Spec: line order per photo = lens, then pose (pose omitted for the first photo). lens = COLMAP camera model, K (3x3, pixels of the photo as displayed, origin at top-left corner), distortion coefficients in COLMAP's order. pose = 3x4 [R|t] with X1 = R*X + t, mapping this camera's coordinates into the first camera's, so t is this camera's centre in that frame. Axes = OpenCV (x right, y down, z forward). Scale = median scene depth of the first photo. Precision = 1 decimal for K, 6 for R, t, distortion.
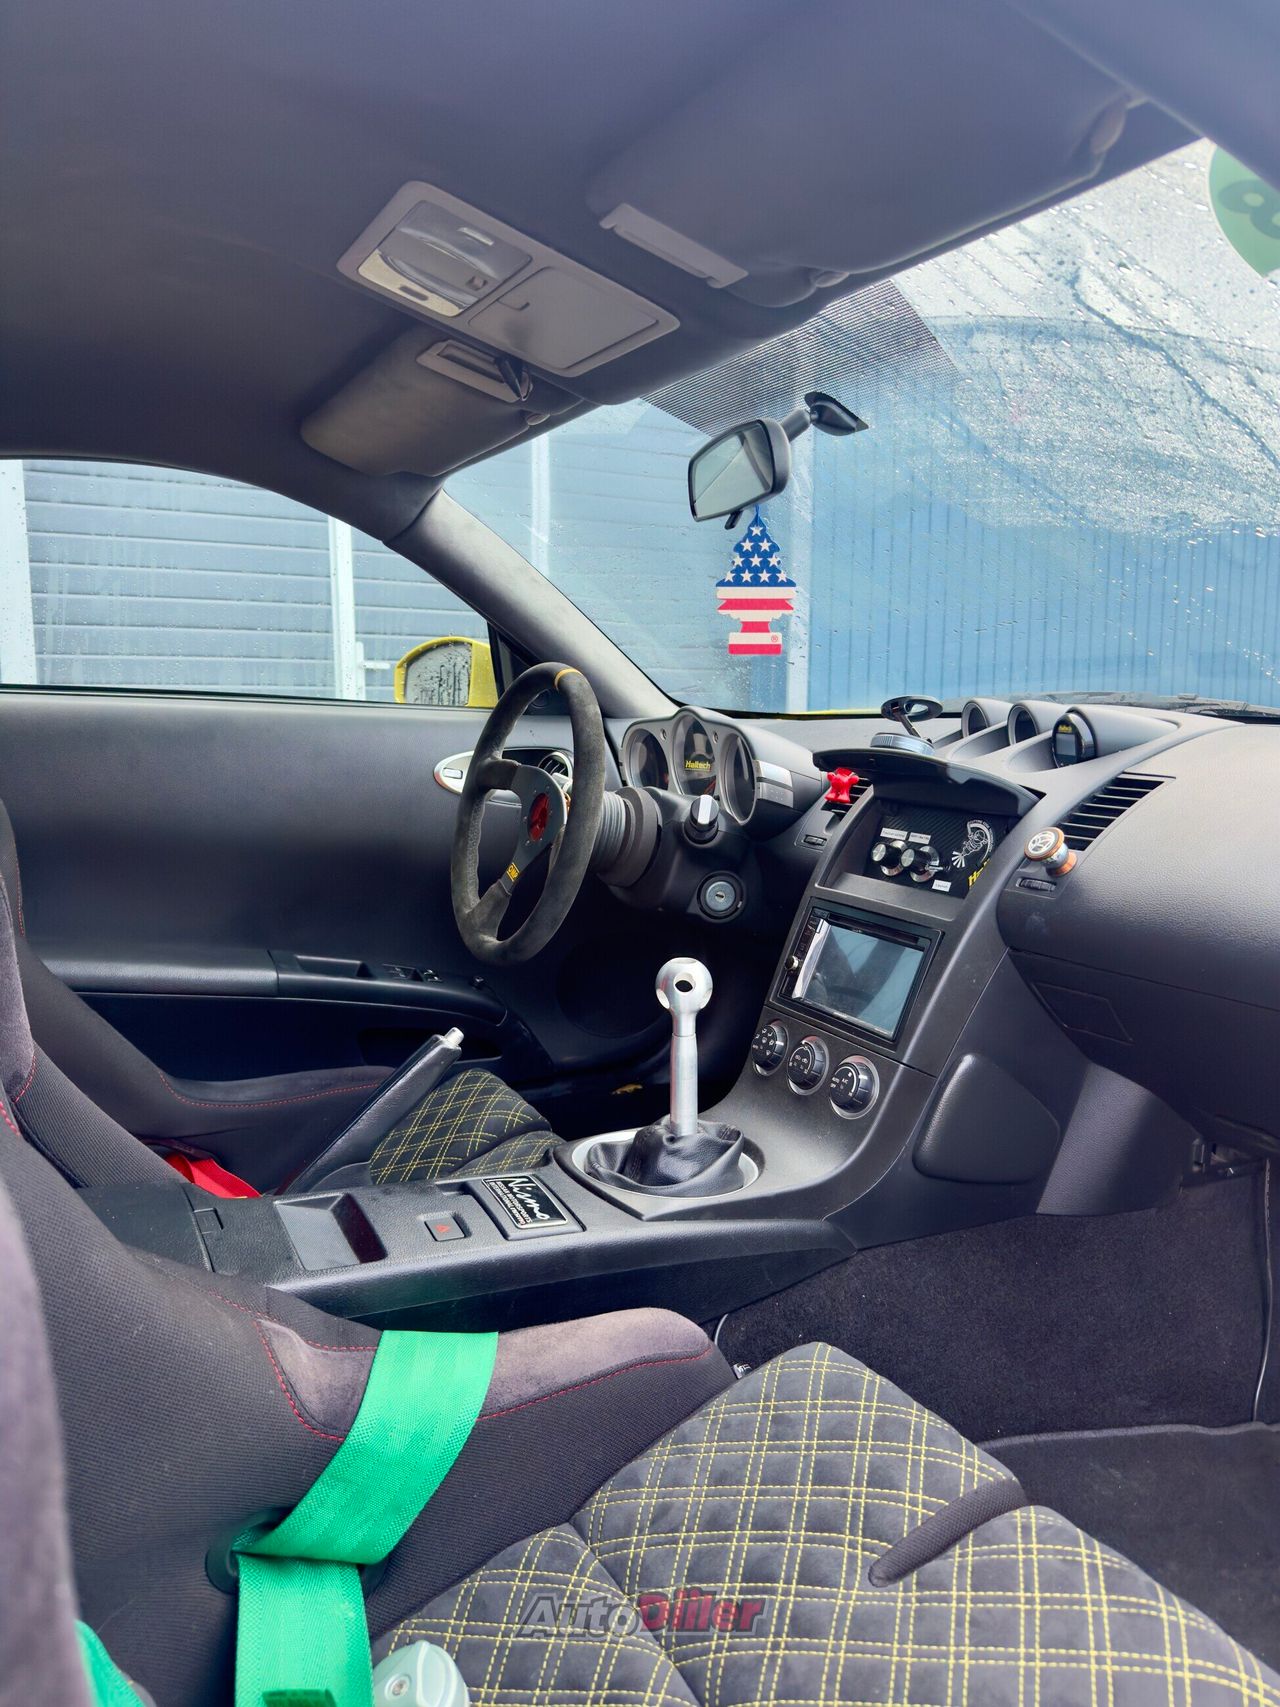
lens RADIAL K [[1216.4, 0, 640.0], [0, 1216.4, 853.5], [0, 0, 1]] dist [-0.003724, -0.001968]
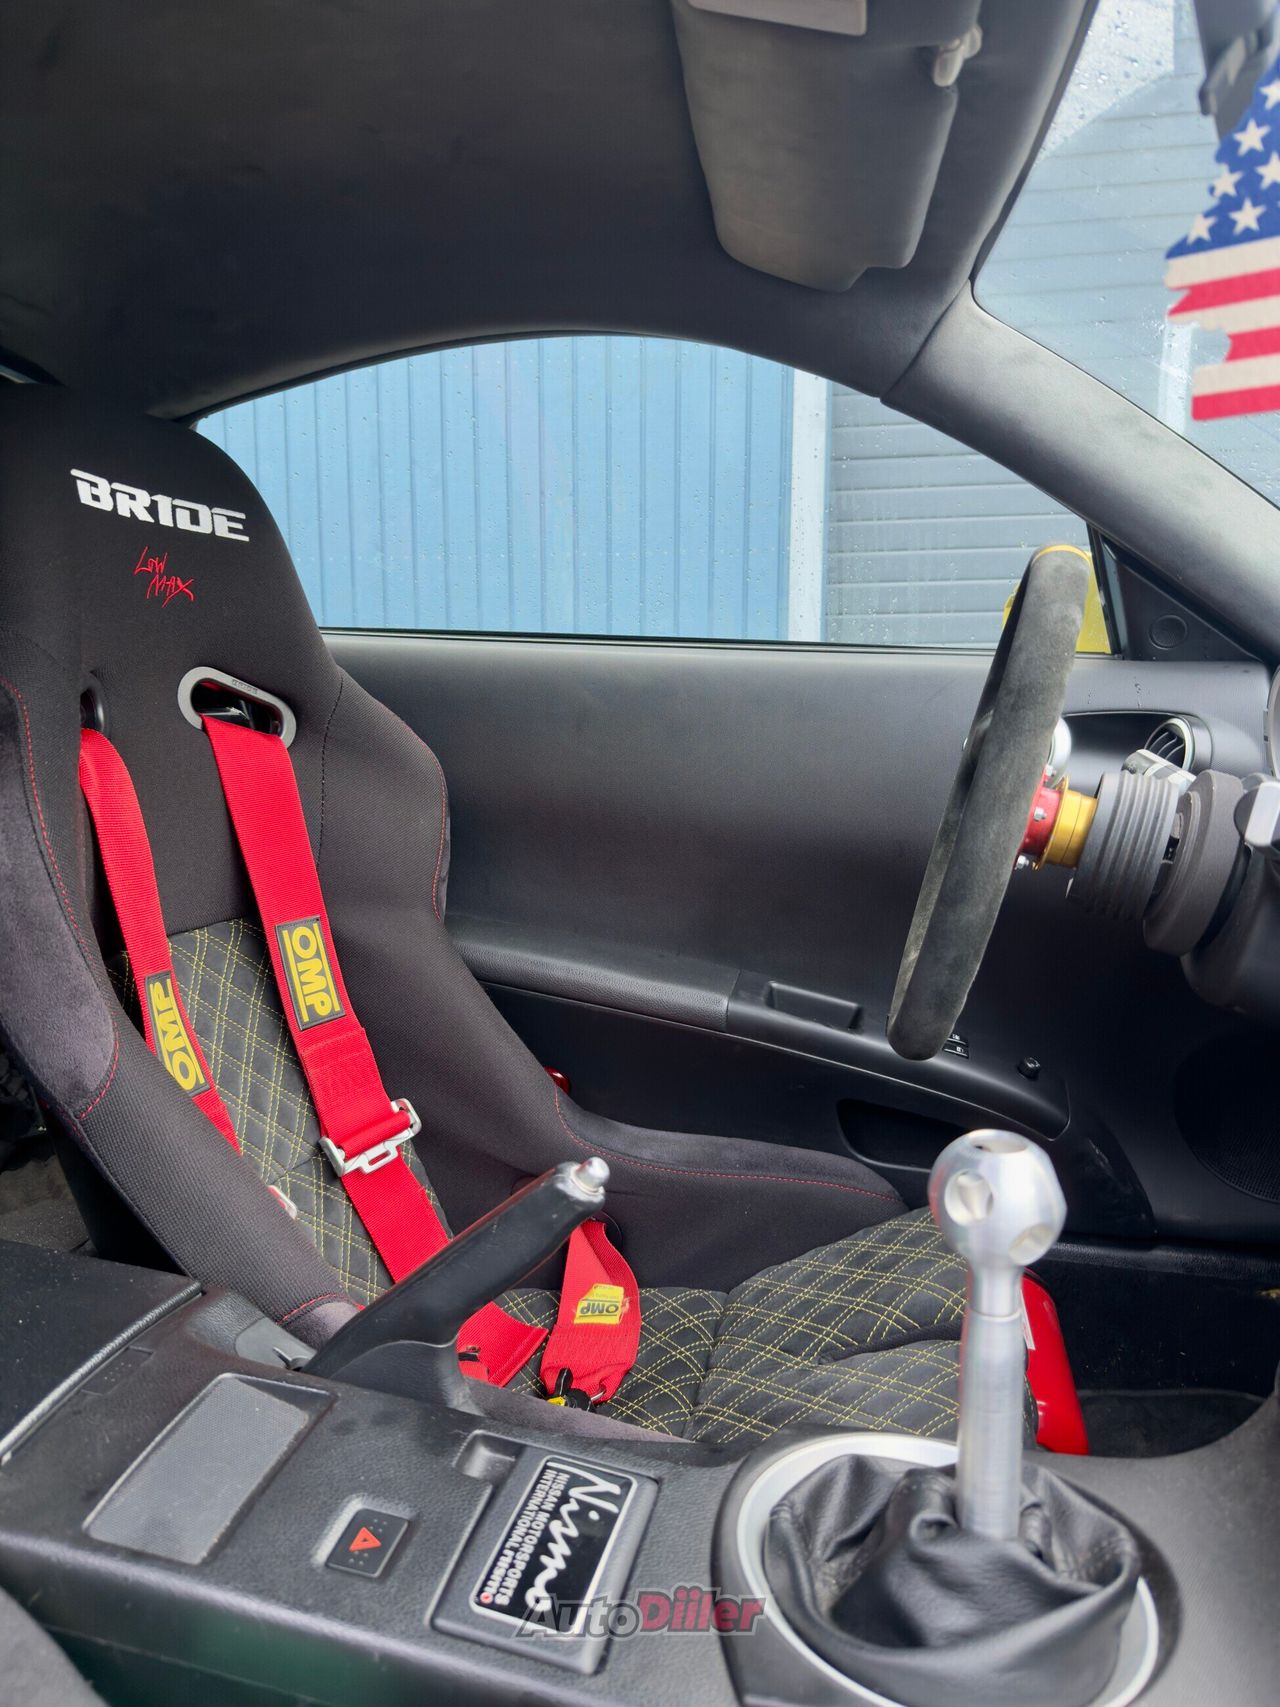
lens RADIAL K [[1195.7, 0, 640.7], [0, 1195.7, 832.9], [0, 0, 1]] dist [-0.028550, -0.001520]
pose [[0.738917, 0.085592, -0.668338, 0.158503], [-0.102661, 0.994620, 0.013876, -0.010439], [0.665930, 0.058359, 0.743728, 0.440351]]
